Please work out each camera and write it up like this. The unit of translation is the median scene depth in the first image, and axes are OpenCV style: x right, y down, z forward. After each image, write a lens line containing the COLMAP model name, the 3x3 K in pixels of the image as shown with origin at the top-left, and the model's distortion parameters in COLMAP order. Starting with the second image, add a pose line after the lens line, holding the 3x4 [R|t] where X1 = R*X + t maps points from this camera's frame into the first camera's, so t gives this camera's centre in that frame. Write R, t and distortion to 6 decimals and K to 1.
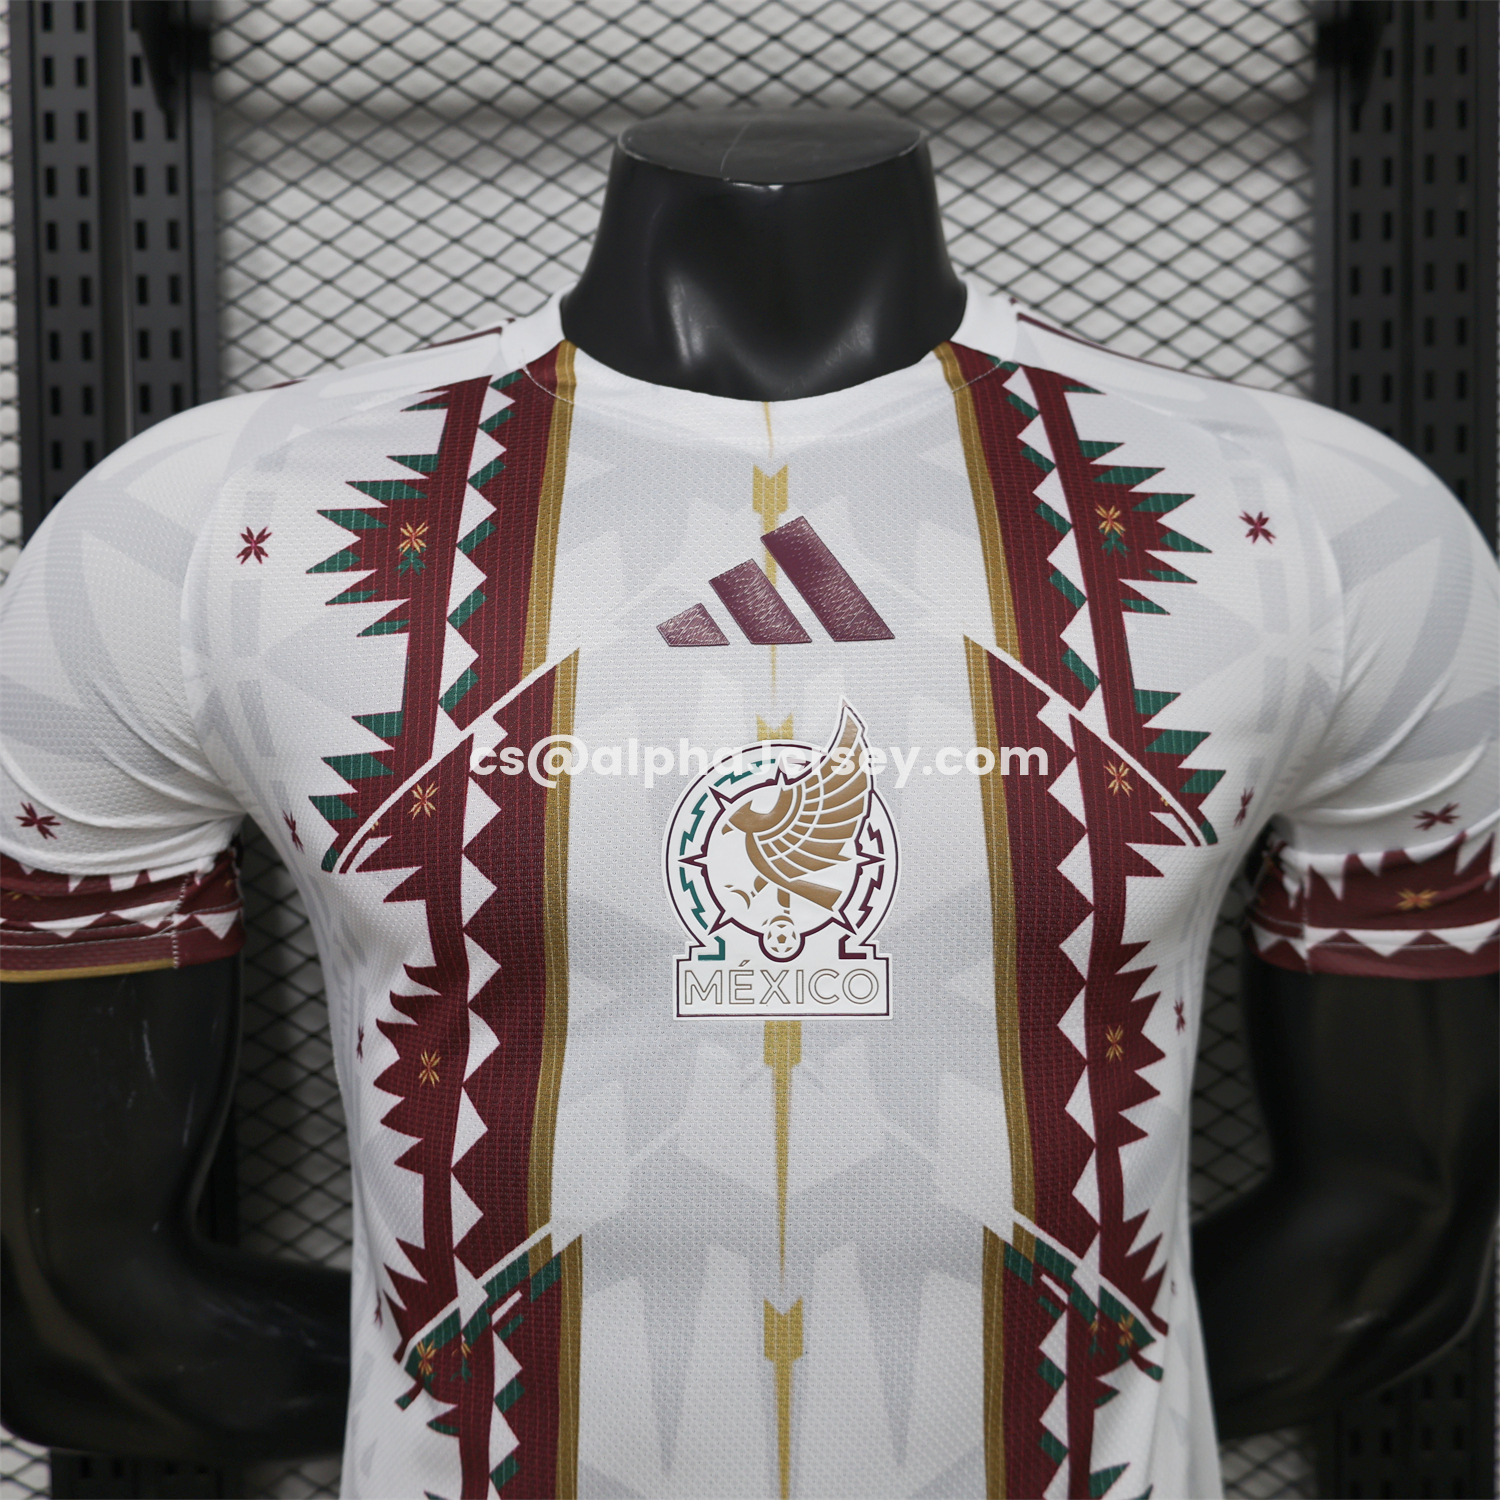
lens RADIAL K [[1443.5, 0, 750.0], [0, 1443.5, 750.0], [0, 0, 1]] dist [-0.014300, -0.006092]
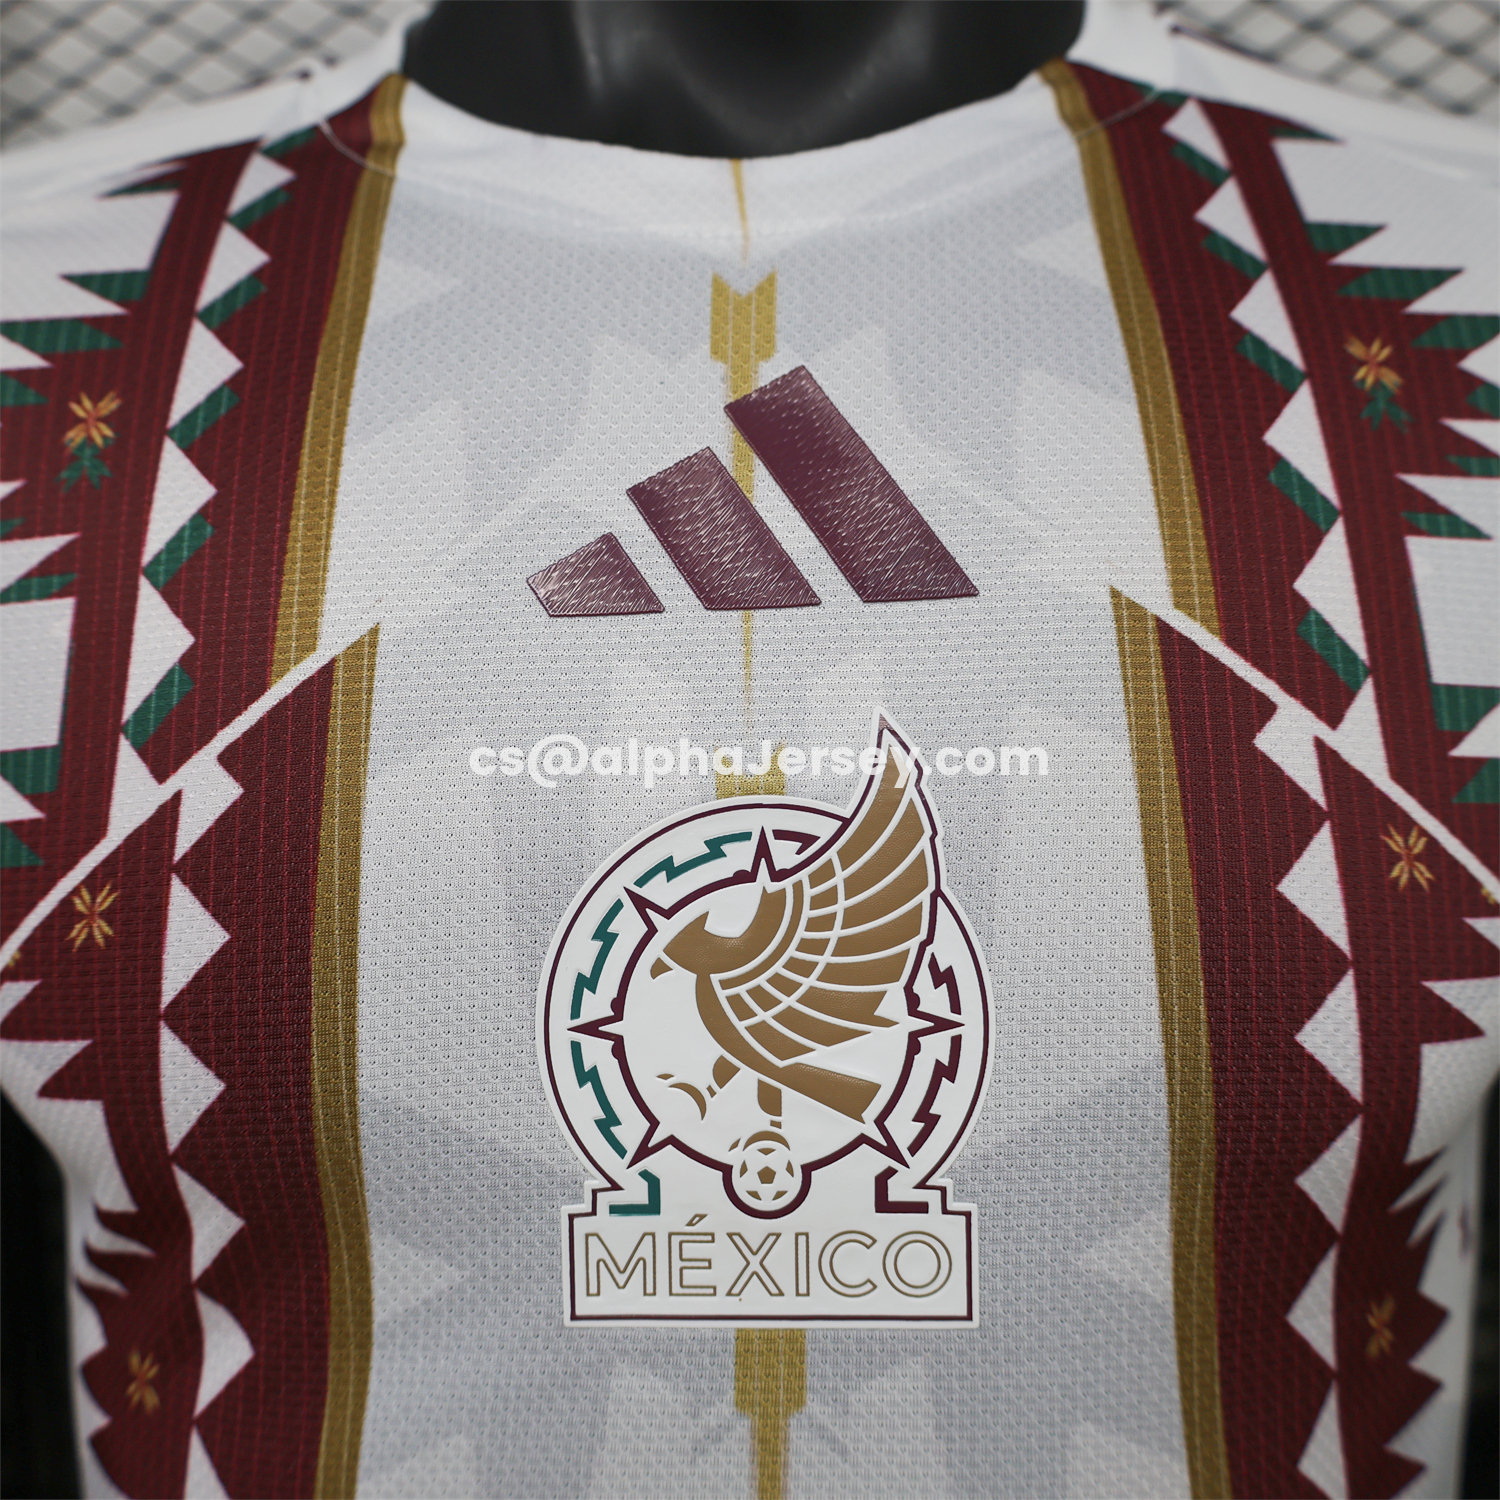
lens RADIAL K [[1443.5, 0, 750.0], [0, 1443.5, 750.0], [0, 0, 1]] dist [-0.014300, -0.006092]
pose [[0.999461, -0.011545, -0.030730, 0.033061], [0.013547, 0.997744, 0.065755, -0.057202], [0.029902, -0.066136, 0.997362, 0.474228]]
